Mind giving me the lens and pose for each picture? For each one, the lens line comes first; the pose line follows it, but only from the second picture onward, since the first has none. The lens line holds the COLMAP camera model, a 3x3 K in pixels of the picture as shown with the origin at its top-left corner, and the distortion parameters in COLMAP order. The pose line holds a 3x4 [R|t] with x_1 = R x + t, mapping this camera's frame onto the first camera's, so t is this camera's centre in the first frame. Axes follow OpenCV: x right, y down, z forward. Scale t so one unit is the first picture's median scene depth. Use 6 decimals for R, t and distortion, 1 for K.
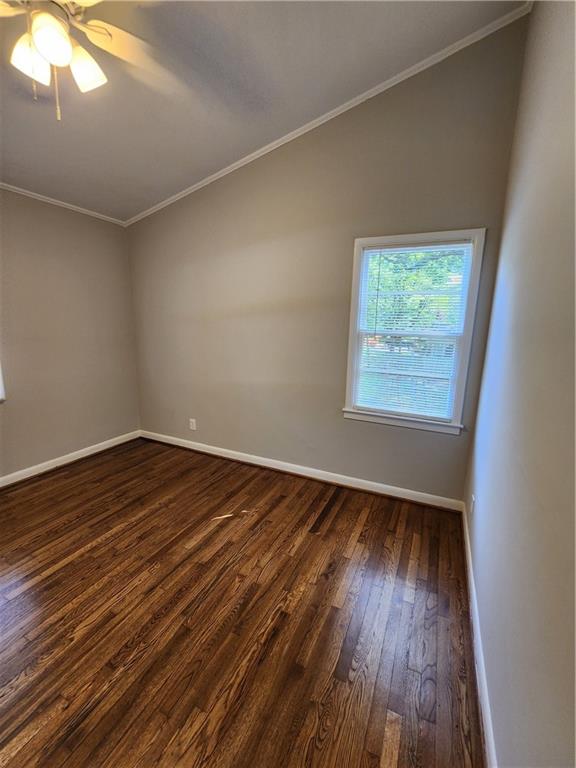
lens RADIAL K [[322.8, 0, 285.0], [0, 322.8, 383.9], [0, 0, 1]] dist [0.001190, 0.000256]
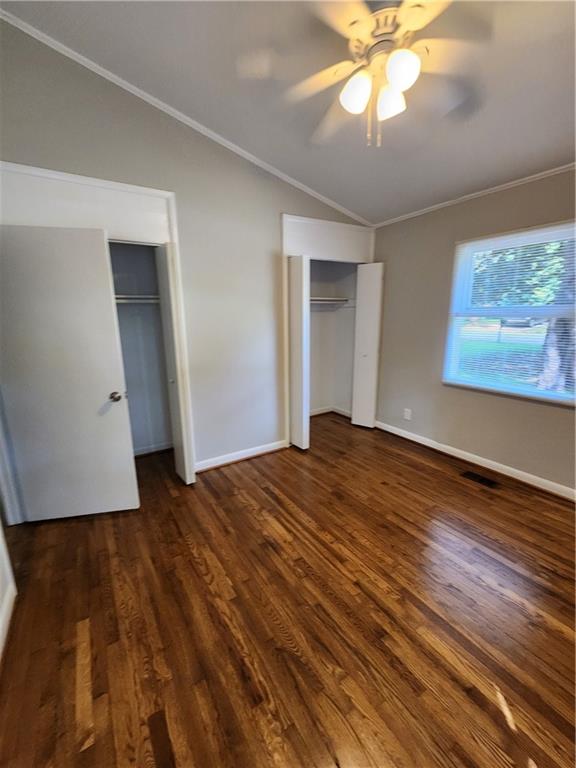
lens RADIAL K [[322.8, 0, 285.0], [0, 322.8, 383.9], [0, 0, 1]] dist [0.001190, 0.000256]
pose [[-0.519657, 0.167210, -0.837853, 0.421065], [-0.162966, 0.943258, 0.289322, -0.196006], [0.838689, 0.286890, -0.462920, 1.052263]]
